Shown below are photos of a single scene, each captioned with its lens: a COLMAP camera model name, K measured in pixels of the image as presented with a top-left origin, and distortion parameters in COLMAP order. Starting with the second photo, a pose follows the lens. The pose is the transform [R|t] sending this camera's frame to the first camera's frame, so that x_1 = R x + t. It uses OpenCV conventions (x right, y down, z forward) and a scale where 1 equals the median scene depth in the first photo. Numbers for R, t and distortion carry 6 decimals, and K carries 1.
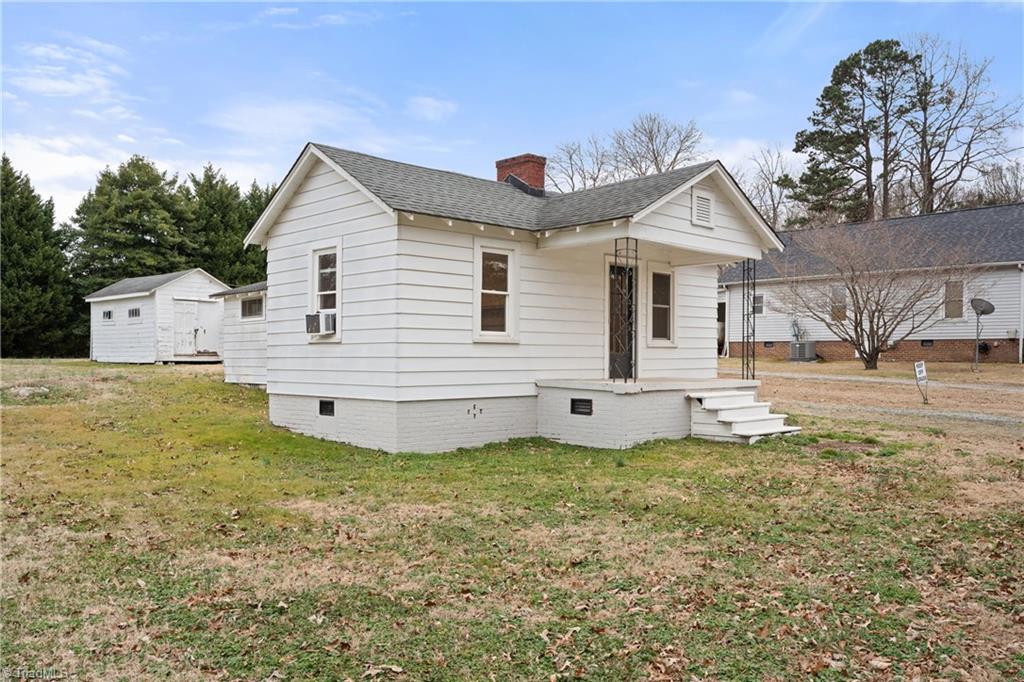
lens RADIAL K [[820.2, 0, 512.9], [0, 820.2, 343.0], [0, 0, 1]] dist [0.001748, 0.000394]
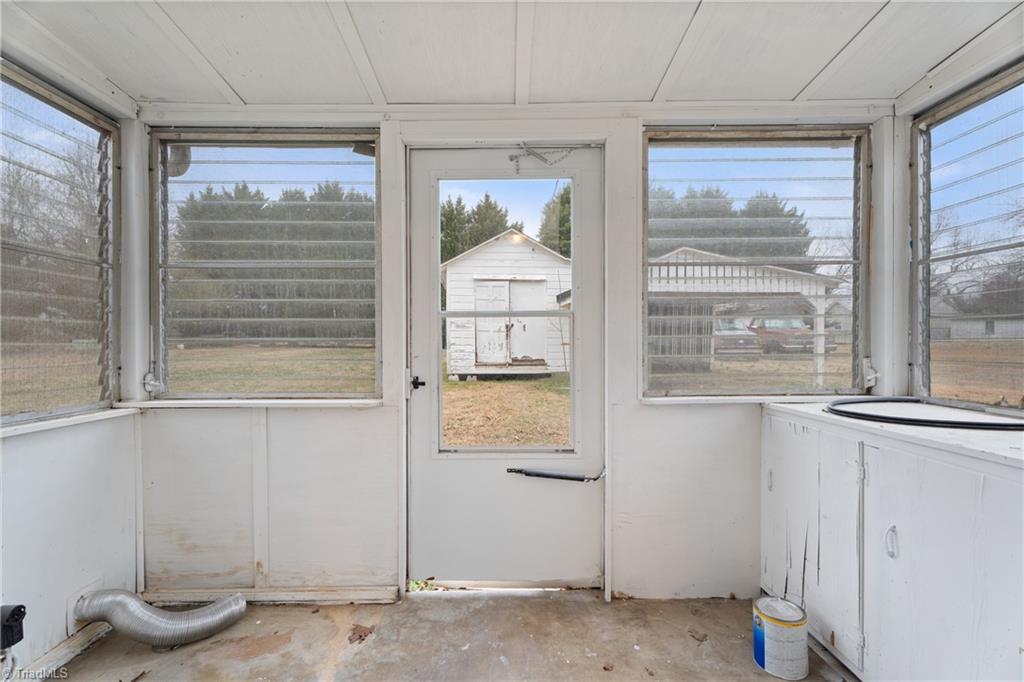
lens RADIAL K [[463.0, 0, 498.4], [0, 463.0, 318.1], [0, 0, 1]] dist [0.000050, -0.000001]
pose [[0.737188, -0.003867, -0.675677, -0.147674], [0.014649, 0.999840, 0.010261, -0.025733], [0.675529, -0.017462, 0.737127, 0.729282]]
